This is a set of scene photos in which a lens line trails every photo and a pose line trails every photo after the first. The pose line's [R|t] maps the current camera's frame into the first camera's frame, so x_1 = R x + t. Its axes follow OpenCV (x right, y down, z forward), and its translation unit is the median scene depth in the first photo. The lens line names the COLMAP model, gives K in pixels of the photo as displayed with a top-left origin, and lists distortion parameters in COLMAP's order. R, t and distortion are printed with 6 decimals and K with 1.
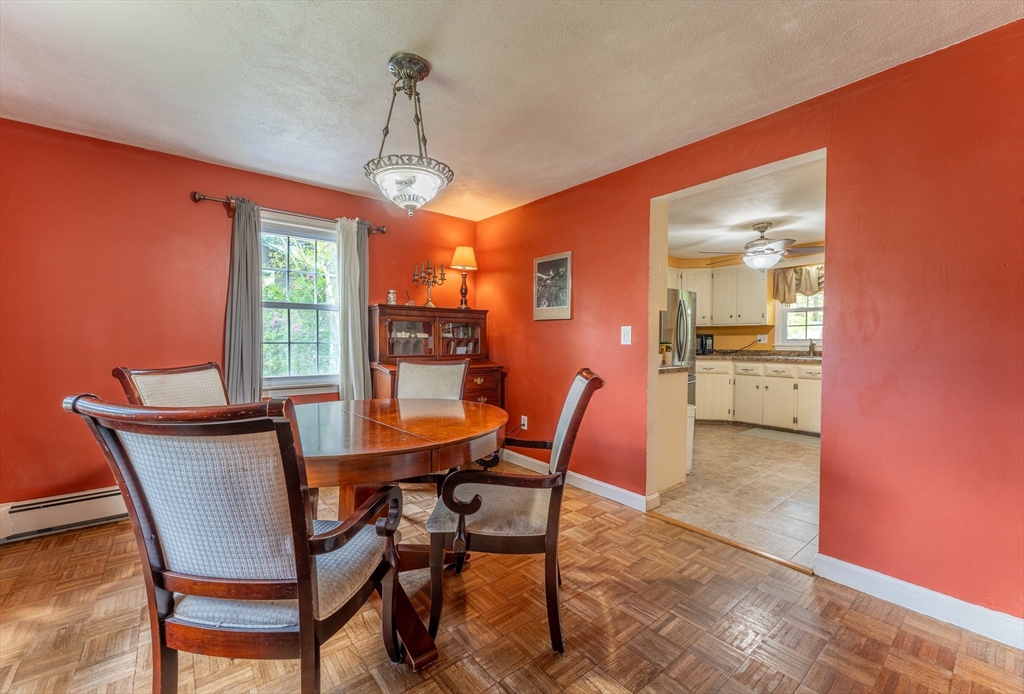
lens RADIAL K [[424.9, 0, 502.0], [0, 424.9, 350.0], [0, 0, 1]] dist [-0.000333, 0.000620]
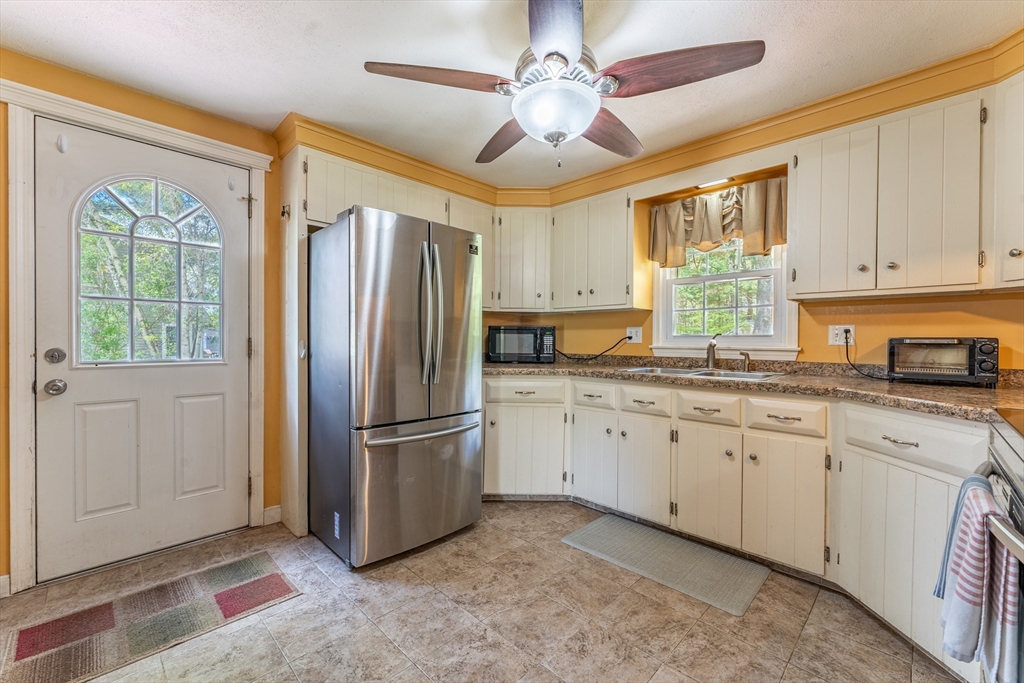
lens RADIAL K [[424.9, 0, 511.7], [0, 424.9, 342.6], [0, 0, 1]] dist [-0.000333, 0.000620]
pose [[0.993370, -0.001771, 0.114943, 0.416545], [0.002968, 0.999943, -0.010242, -0.011564], [-0.114919, 0.010516, 0.993319, 0.502332]]
